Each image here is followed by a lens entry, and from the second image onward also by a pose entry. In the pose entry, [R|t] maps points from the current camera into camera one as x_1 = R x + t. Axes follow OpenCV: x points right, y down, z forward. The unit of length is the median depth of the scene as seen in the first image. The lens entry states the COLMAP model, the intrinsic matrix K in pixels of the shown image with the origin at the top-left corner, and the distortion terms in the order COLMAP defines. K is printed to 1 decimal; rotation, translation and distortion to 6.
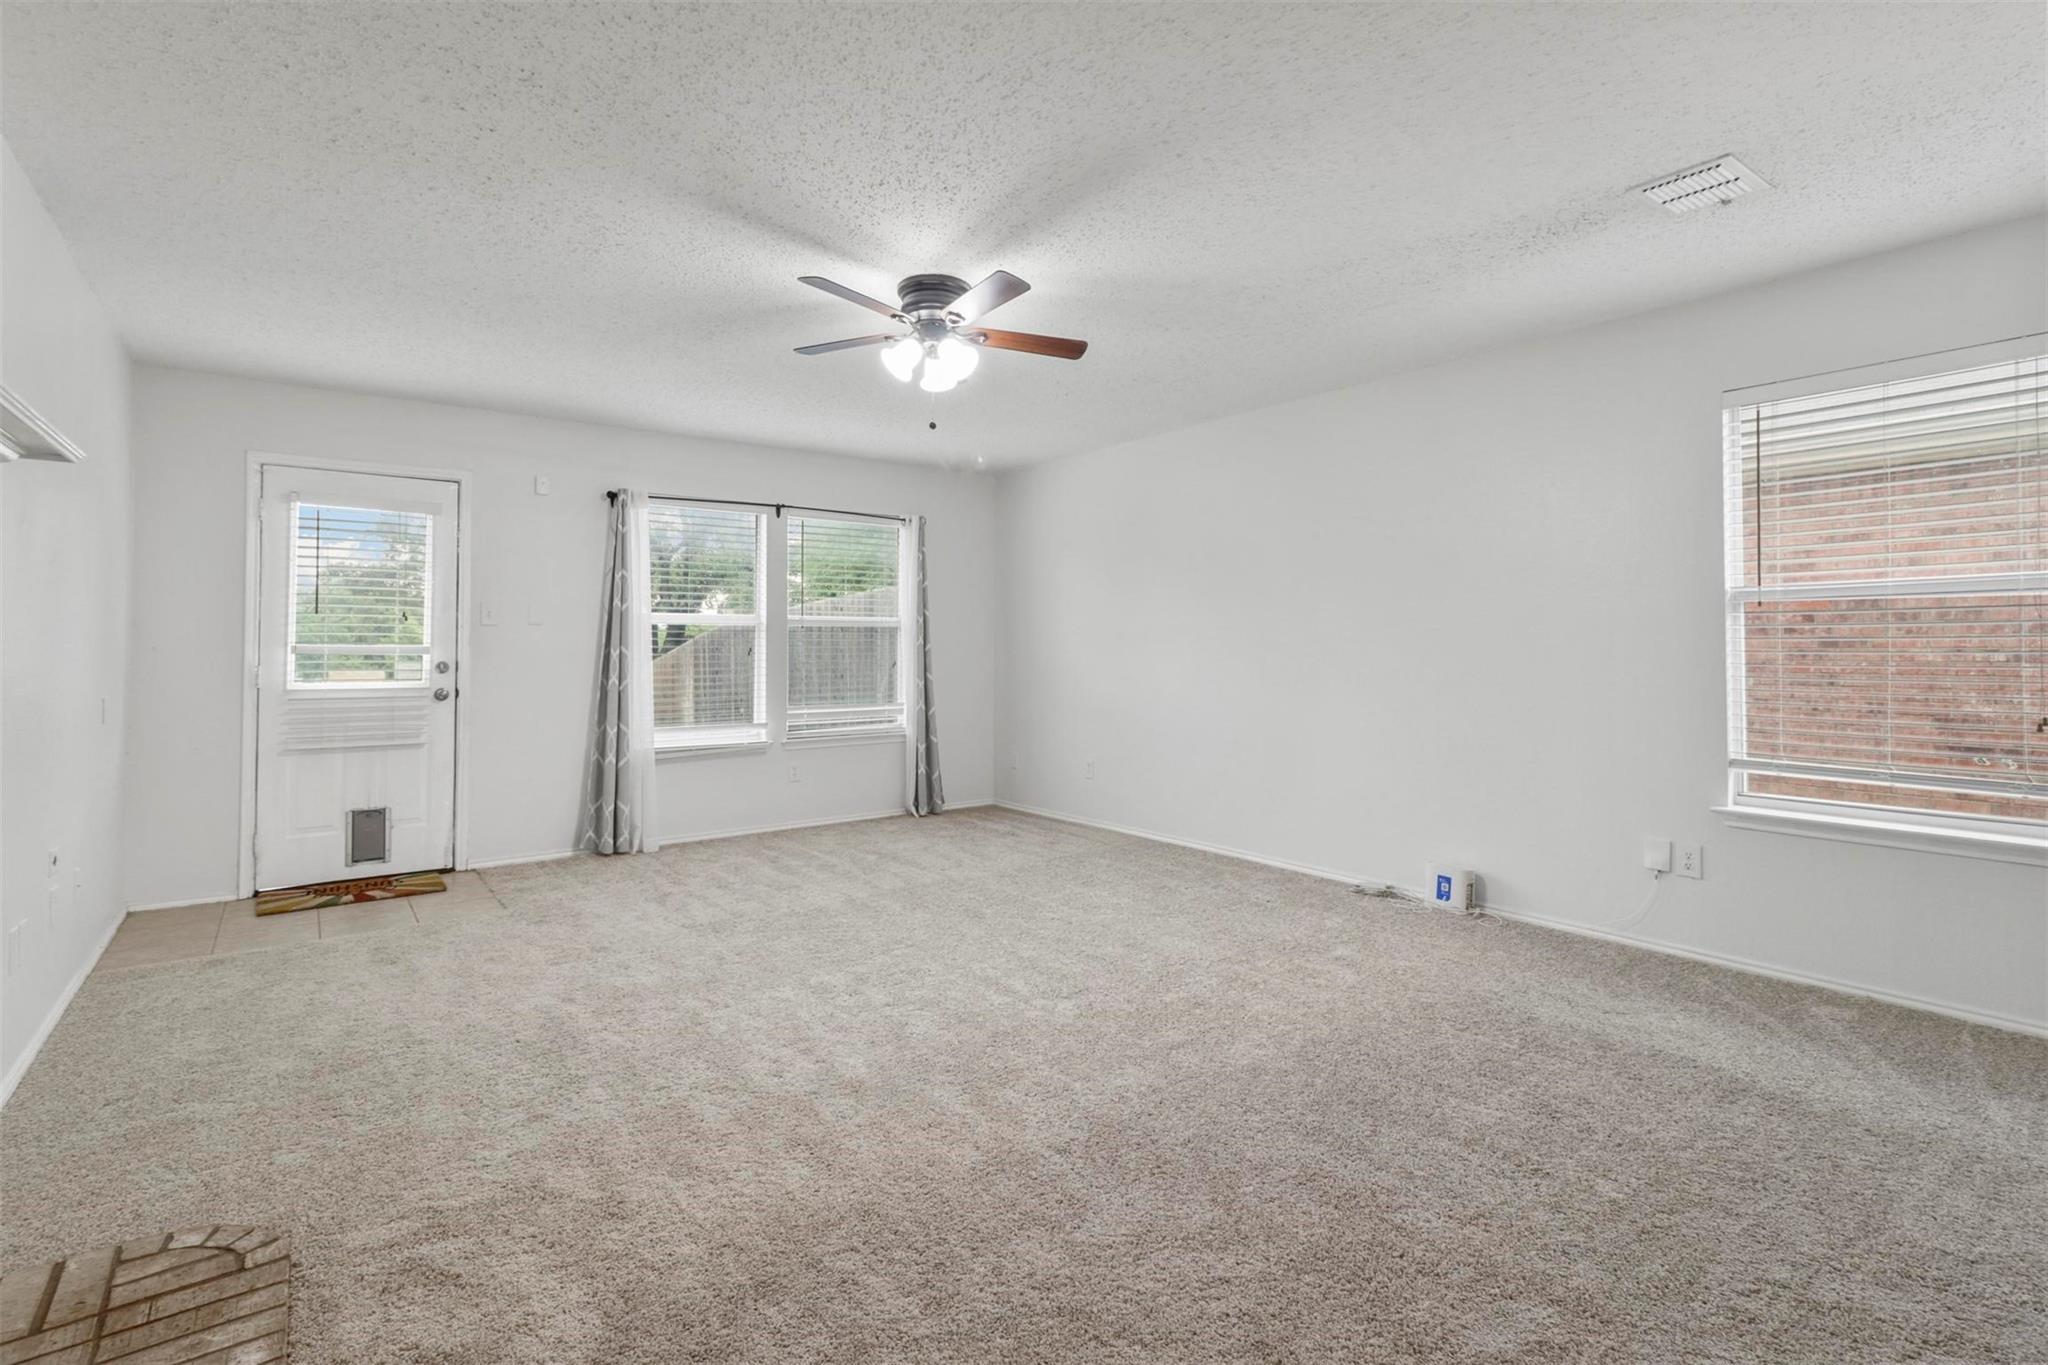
lens RADIAL K [[950.2, 0, 1023.7], [0, 950.2, 636.8], [0, 0, 1]] dist [0.001078, 0.000499]
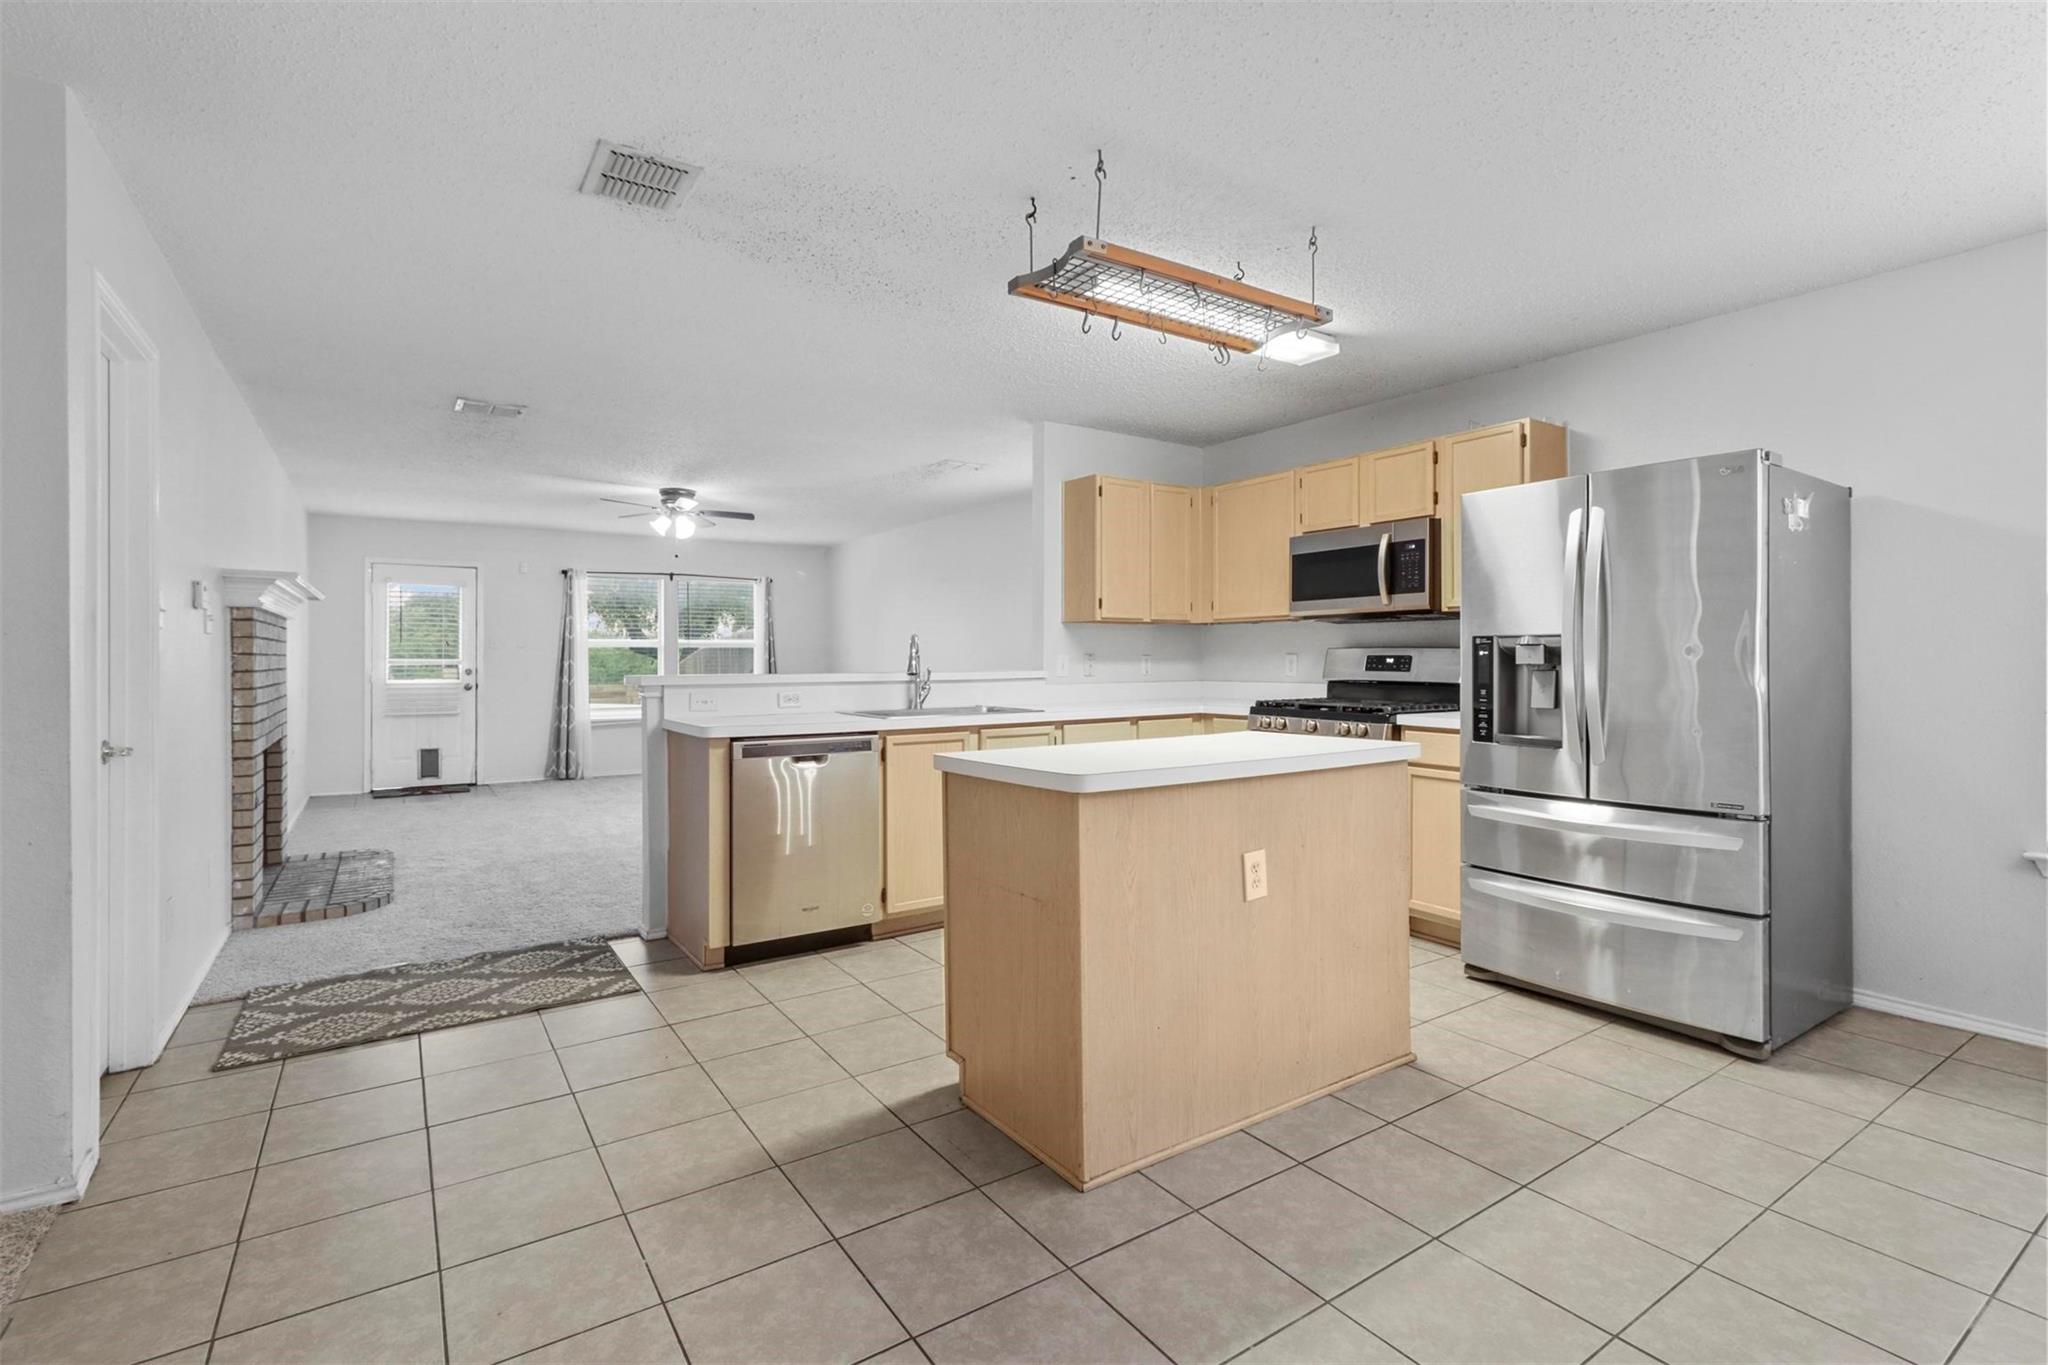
lens RADIAL K [[950.2, 0, 1024.9], [0, 950.2, 671.3], [0, 0, 1]] dist [0.001078, 0.000499]
pose [[0.998042, 0.000333, -0.062551, 0.534556], [0.001092, 0.999741, 0.022739, -0.008026], [0.062543, -0.022763, 0.997783, -0.705278]]
